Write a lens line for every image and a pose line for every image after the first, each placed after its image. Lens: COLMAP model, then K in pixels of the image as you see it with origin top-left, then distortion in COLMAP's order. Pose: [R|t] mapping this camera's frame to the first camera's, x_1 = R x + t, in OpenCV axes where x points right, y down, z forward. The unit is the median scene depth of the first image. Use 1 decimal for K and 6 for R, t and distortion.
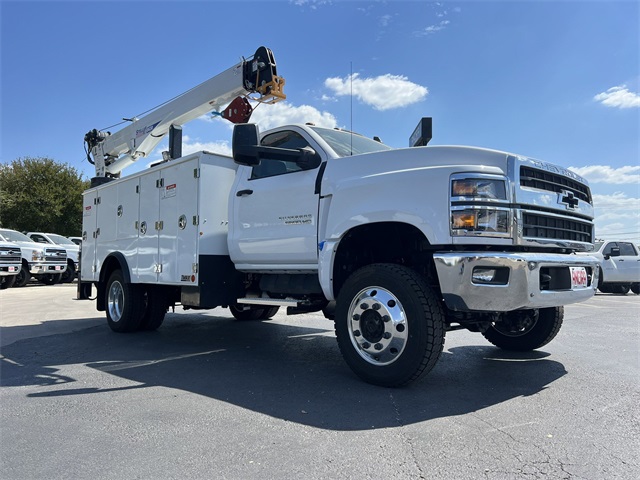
lens RADIAL K [[484.4, 0, 320.0], [0, 484.4, 240.0], [0, 0, 1]] dist [0.083830, -0.134305]
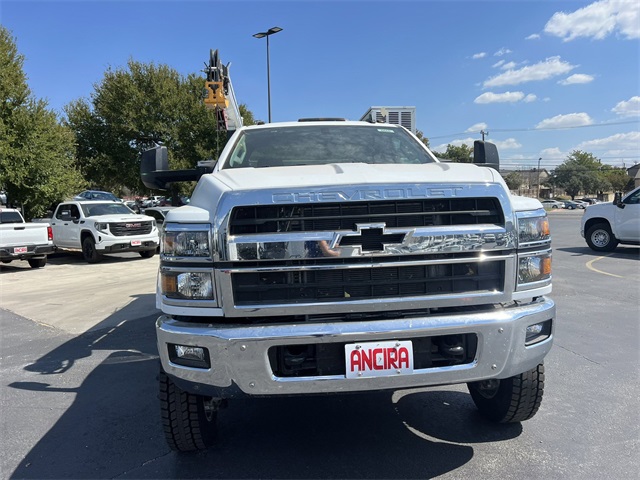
lens RADIAL K [[476.8, 0, 320.0], [0, 476.8, 240.0], [0, 0, 1]] dist [0.051104, -0.054004]
pose [[0.789674, 0.007678, -0.613479, 0.682171], [0.074924, 0.991231, 0.108848, -0.123872], [0.608935, -0.131919, 0.782174, 0.379957]]
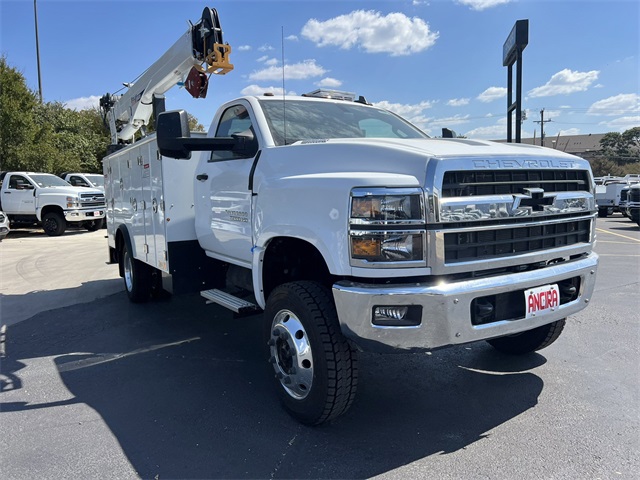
lens RADIAL K [[481.3, 0, 317.1], [0, 481.3, 237.2], [0, 0, 1]] dist [0.051525, -0.067202]
pose [[0.980054, -0.011209, -0.198413, 0.261740], [0.042394, 0.987218, 0.153633, -0.127388], [0.194155, -0.158980, 0.968003, 0.151186]]
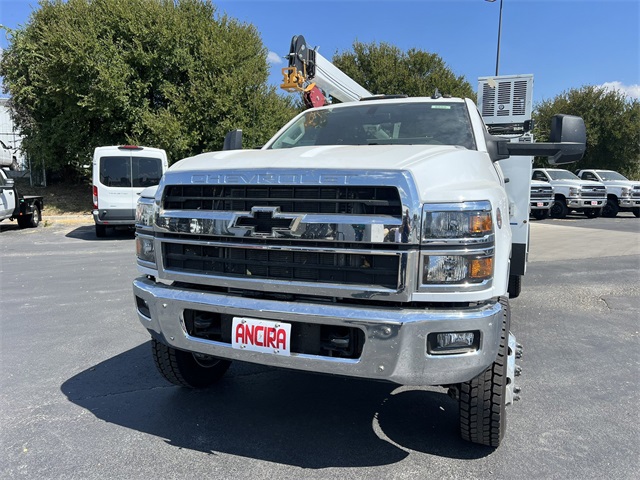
lens RADIAL K [[475.8, 0, 317.5], [0, 475.8, 233.3], [0, 0, 1]] dist [0.053311, -0.058664]
pose [[0.411888, 0.086533, -0.907116, 0.921299], [0.050590, 0.991774, 0.117580, -0.111861], [0.909829, -0.094321, 0.404123, 0.652153]]
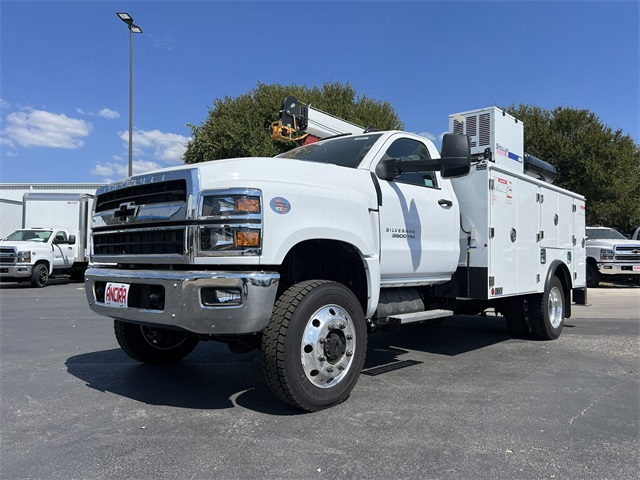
lens RADIAL K [[476.0, 0, 323.3], [0, 476.0, 237.1], [0, 0, 1]] dist [0.058308, -0.066182]
pose [[0.081296, -0.048410, -0.995514, 1.189000], [0.052322, 0.997650, -0.044241, 0.022306], [0.995316, -0.048491, 0.083638, 1.058940]]
